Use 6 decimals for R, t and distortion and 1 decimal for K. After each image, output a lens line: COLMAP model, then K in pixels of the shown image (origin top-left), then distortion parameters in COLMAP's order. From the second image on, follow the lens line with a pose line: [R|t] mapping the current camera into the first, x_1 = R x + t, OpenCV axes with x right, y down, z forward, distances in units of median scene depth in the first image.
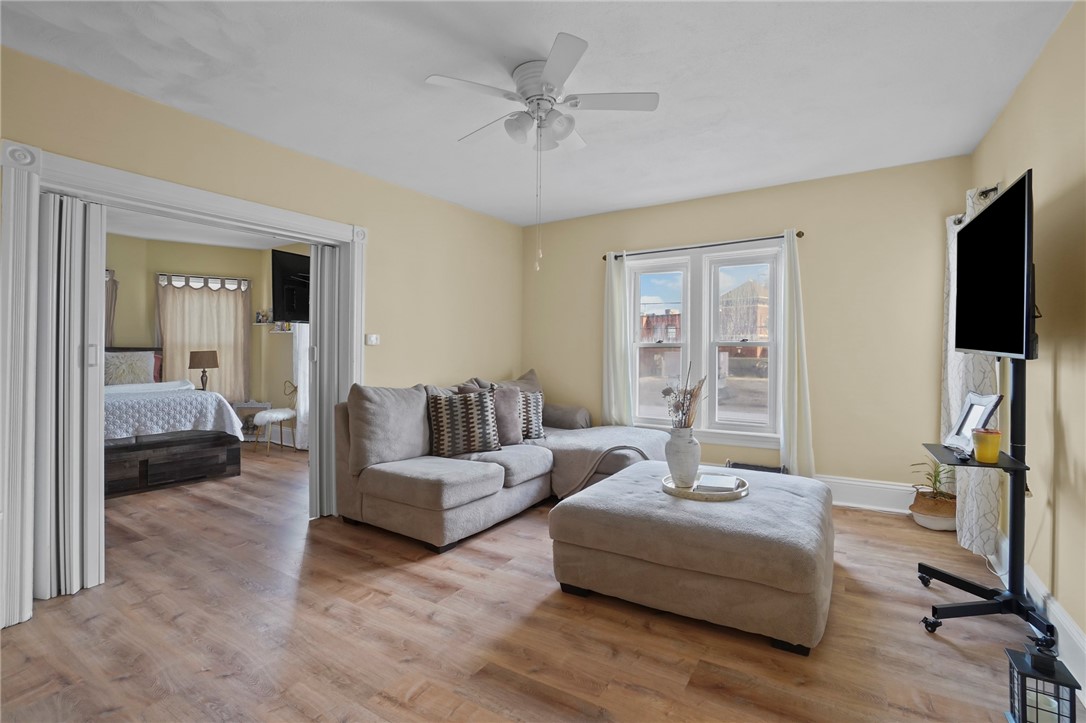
lens RADIAL K [[495.8, 0, 538.0], [0, 495.8, 346.8], [0, 0, 1]] dist [-0.051314, 0.019609]
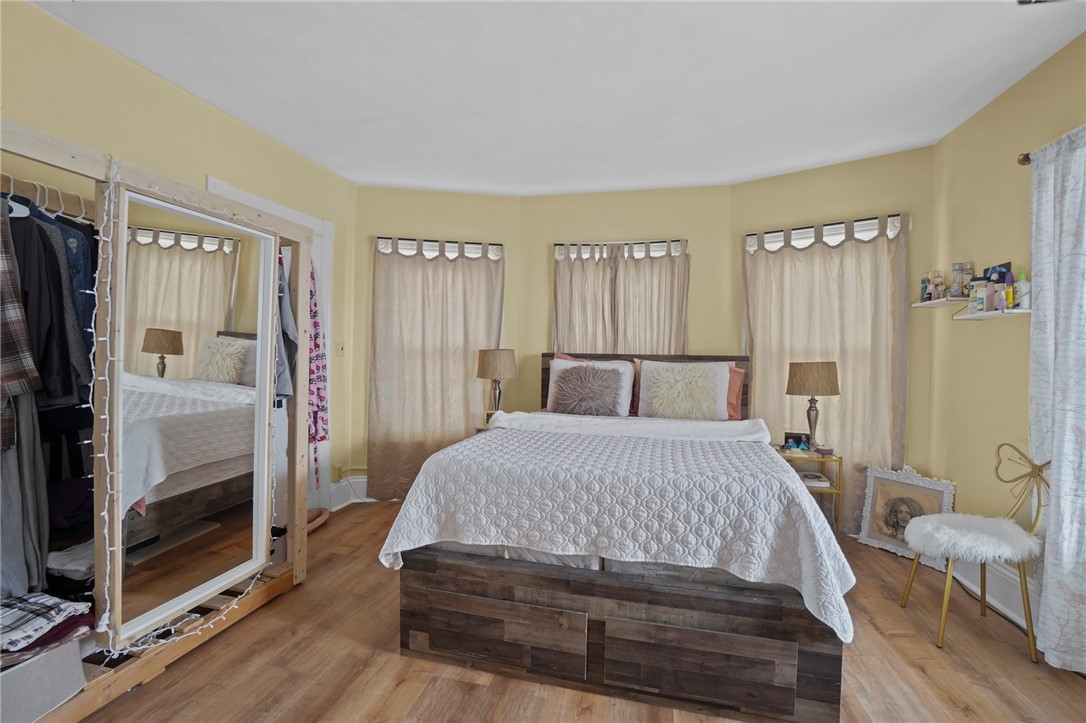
lens RADIAL K [[495.8, 0, 545.7], [0, 495.8, 364.6], [0, 0, 1]] dist [-0.051314, 0.019609]
pose [[0.359369, 0.011865, -0.933120, -0.307495], [-0.003318, 0.999929, 0.011437, 0.006281], [0.933190, -0.001014, 0.359383, 0.560906]]
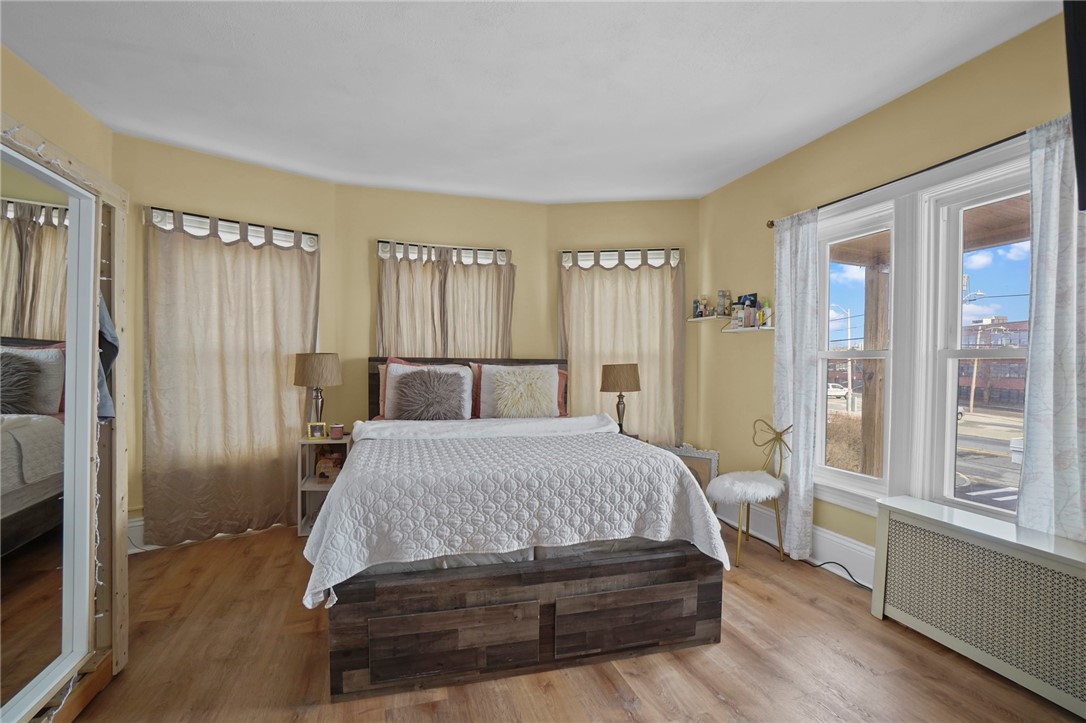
lens RADIAL K [[495.8, 0, 551.3], [0, 495.8, 378.8], [0, 0, 1]] dist [-0.051314, 0.019609]
pose [[0.785573, 0.019655, -0.618457, -0.370761], [0.003732, 0.999327, 0.036500, 0.003928], [0.618758, -0.030981, 0.784971, 0.449317]]
